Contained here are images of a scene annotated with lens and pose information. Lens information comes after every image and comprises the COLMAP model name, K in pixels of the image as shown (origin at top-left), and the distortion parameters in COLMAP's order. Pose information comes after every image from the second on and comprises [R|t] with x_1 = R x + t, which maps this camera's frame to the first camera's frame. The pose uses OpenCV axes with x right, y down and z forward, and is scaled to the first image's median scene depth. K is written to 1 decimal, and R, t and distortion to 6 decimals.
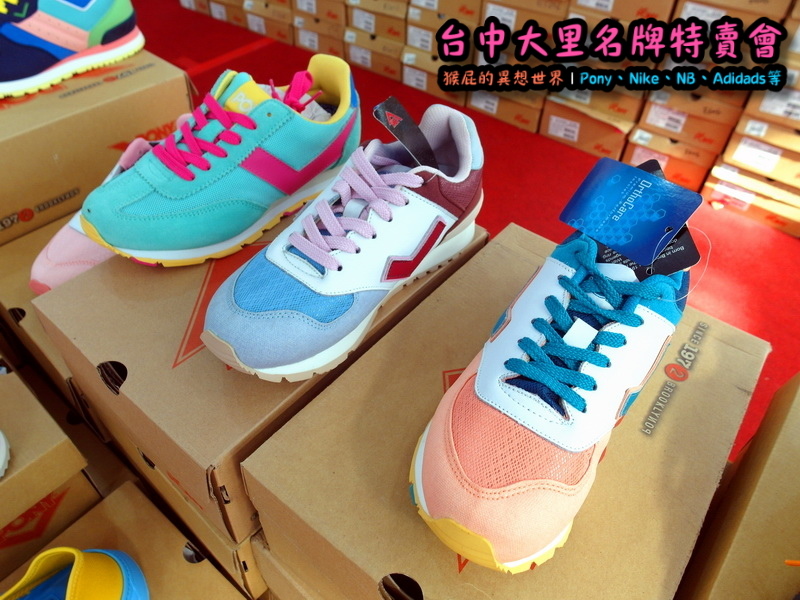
lens RADIAL K [[573.9, 0, 396.3], [0, 573.9, 298.3], [0, 0, 1]] dist [-0.042077, -0.009928]
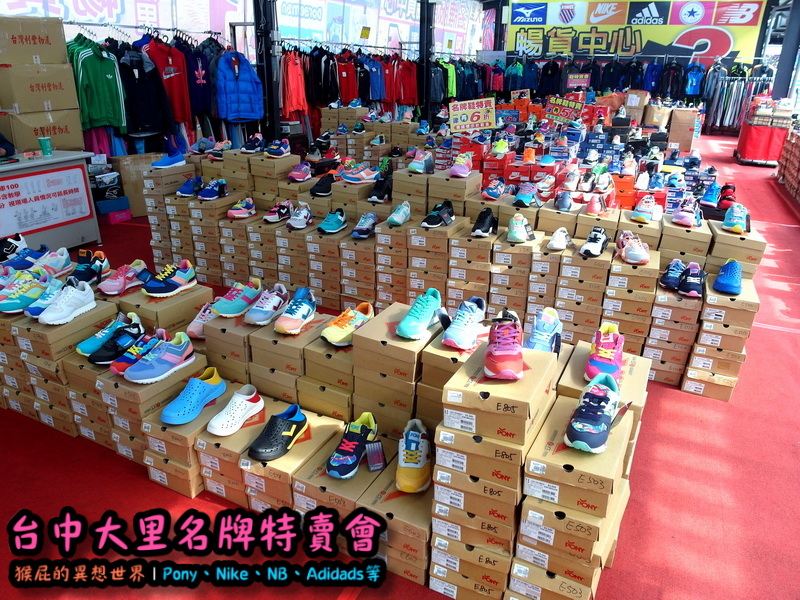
lens RADIAL K [[573.9, 0, 396.3], [0, 573.9, 298.3], [0, 0, 1]] dist [-0.042077, -0.009928]
pose [[0.978876, -0.083907, 0.186443, 0.143070], [0.149557, 0.915642, -0.373138, 1.843141], [-0.139406, 0.393140, 0.908849, -3.790991]]
